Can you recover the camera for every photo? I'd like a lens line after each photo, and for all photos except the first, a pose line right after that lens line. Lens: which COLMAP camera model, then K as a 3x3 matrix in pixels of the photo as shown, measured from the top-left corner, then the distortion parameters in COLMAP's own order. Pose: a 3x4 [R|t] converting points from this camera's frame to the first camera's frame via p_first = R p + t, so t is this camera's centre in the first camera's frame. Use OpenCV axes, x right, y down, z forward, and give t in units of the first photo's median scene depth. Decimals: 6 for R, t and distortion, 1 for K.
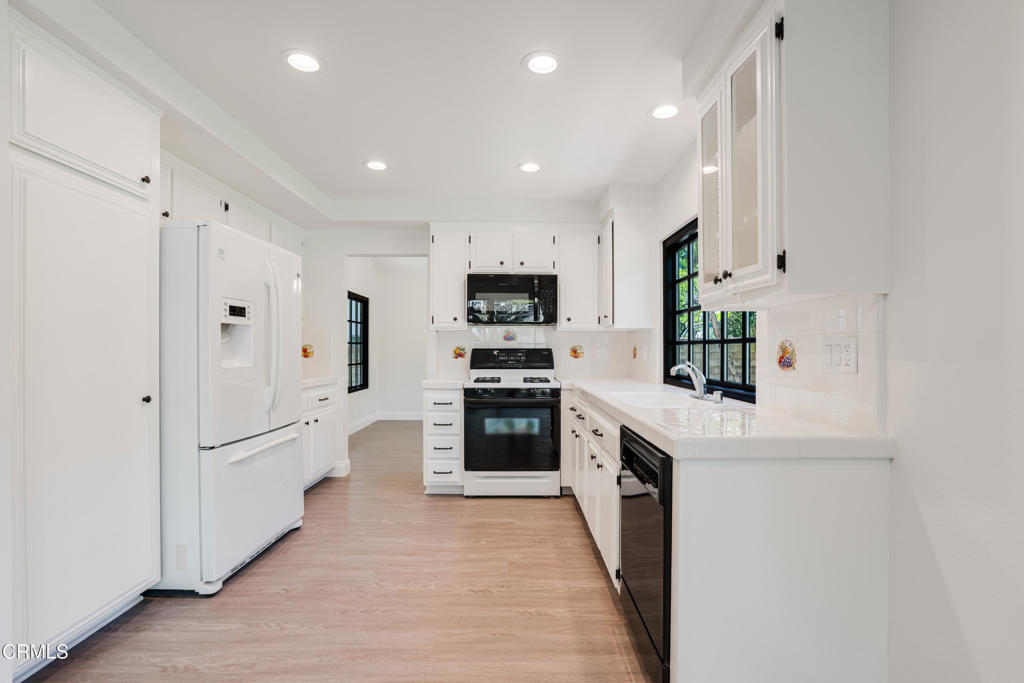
lens RADIAL K [[472.0, 0, 520.0], [0, 472.0, 351.2], [0, 0, 1]] dist [-0.053871, 0.021483]
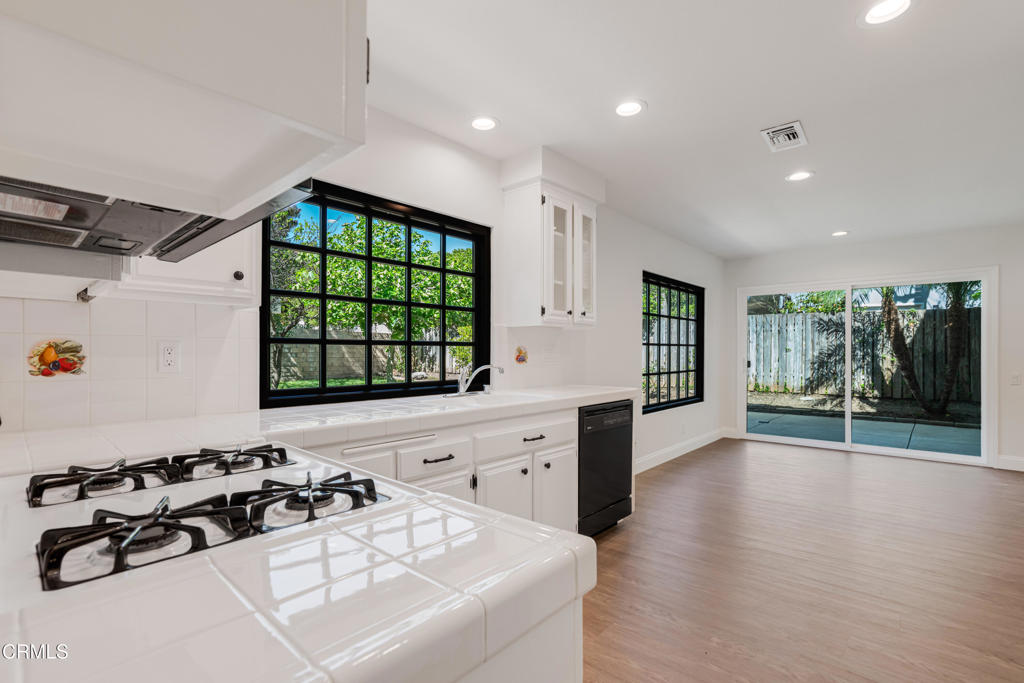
lens RADIAL K [[469.5, 0, 515.9], [0, 469.5, 344.2], [0, 0, 1]] dist [-0.037700, 0.019201]
pose [[-0.735333, 0.013424, 0.677573, -0.299945], [0.002995, 0.999858, -0.016559, -0.001151], [-0.677700, -0.010147, -0.735269, 1.146359]]
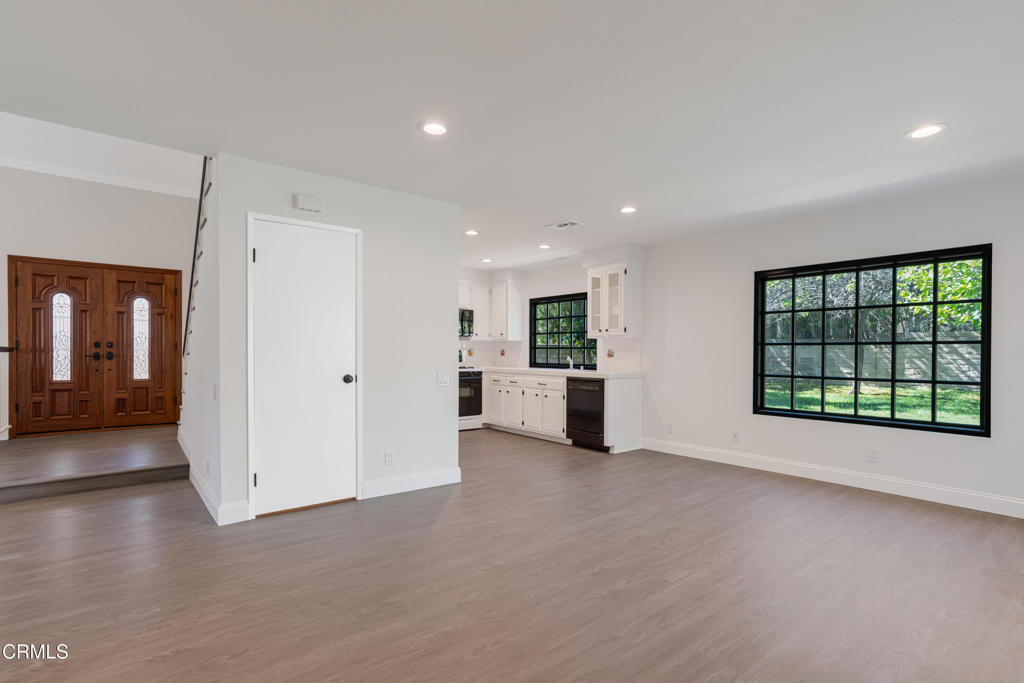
lens RADIAL K [[501.3, 0, 515.3], [0, 501.3, 356.8], [0, 0, 1]] dist [-0.003693, -0.000384]
pose [[0.787898, -0.002903, 0.615799, -1.056741], [-0.002022, 0.999971, 0.007300, 0.005192], [-0.615802, -0.006996, 0.787870, -0.678772]]
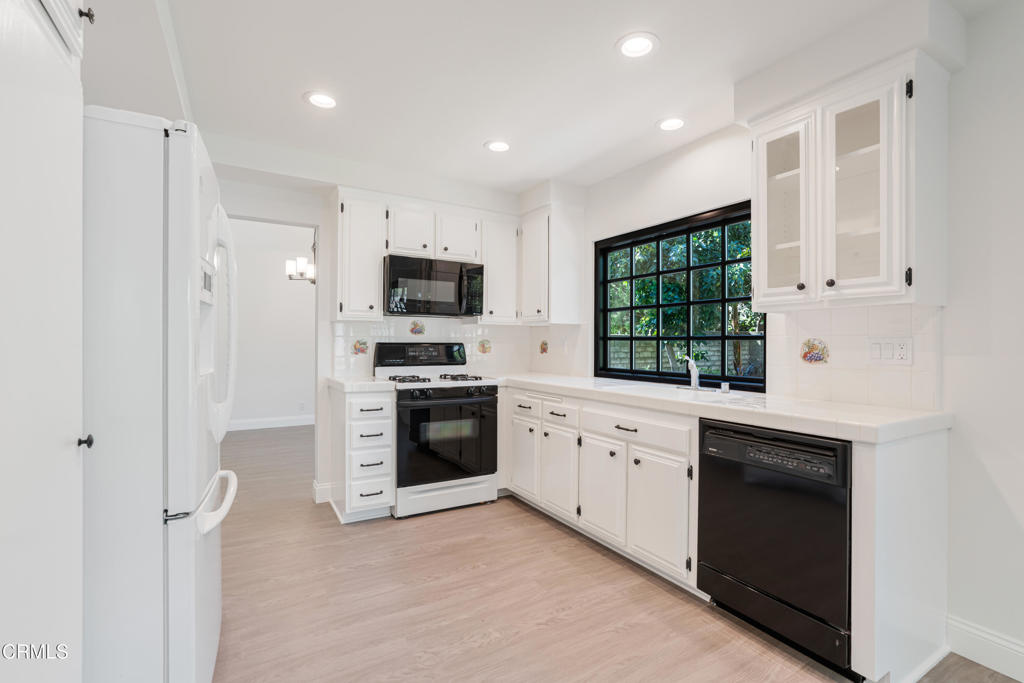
lens RADIAL K [[469.5, 0, 515.9], [0, 469.5, 344.2], [0, 0, 1]] dist [-0.037700, 0.019201]
pose [[0.864722, 0.003623, 0.502237, -0.354776], [-0.003351, 0.999993, -0.001444, -0.002664], [-0.502239, -0.000434, 0.864729, 0.169988]]
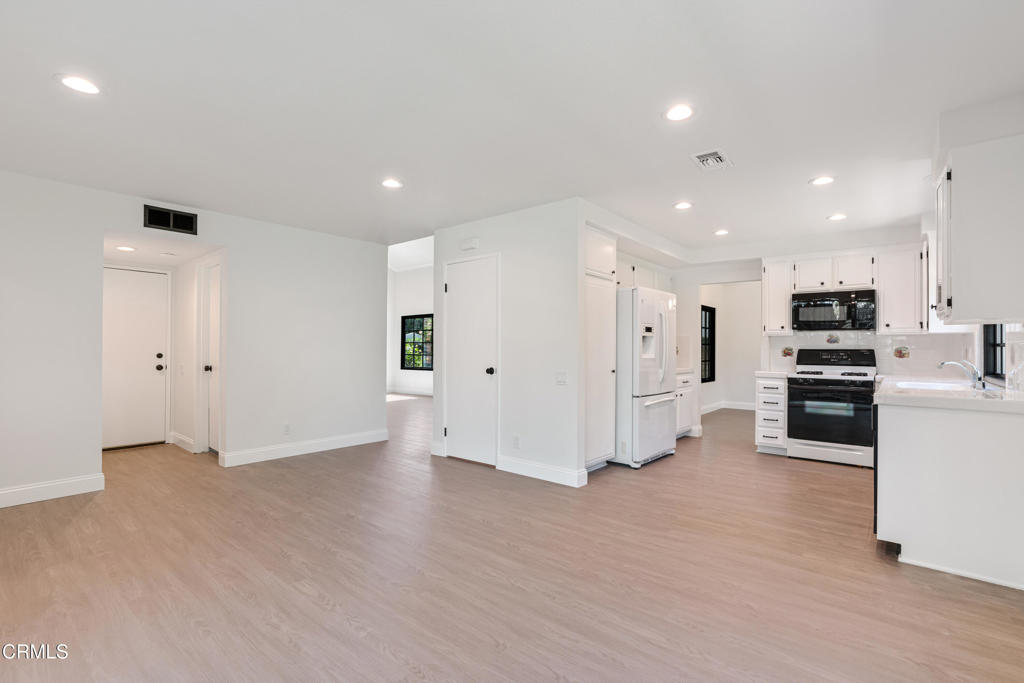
lens RADIAL K [[469.5, 0, 515.9], [0, 469.5, 344.2], [0, 0, 1]] dist [-0.037700, 0.019201]
pose [[0.757058, -0.000384, -0.653347, 0.167064], [-0.008635, 0.999907, -0.010593, 0.001432], [0.653290, 0.013661, 0.756984, -0.552003]]
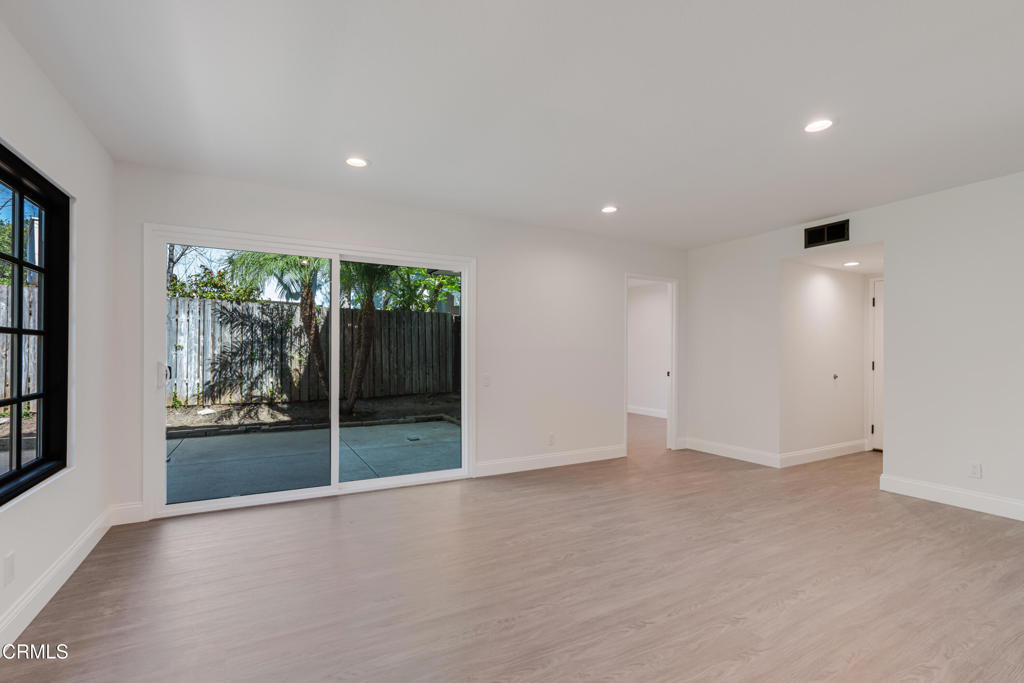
lens RADIAL K [[467.0, 0, 514.0], [0, 467.0, 355.5], [0, 0, 1]] dist [-0.042476, 0.020328]
pose [[-0.881157, -0.000816, -0.472822, 0.058835], [-0.006320, 0.999930, 0.010052, -0.000250], [0.472781, 0.011845, -0.881100, 0.410433]]
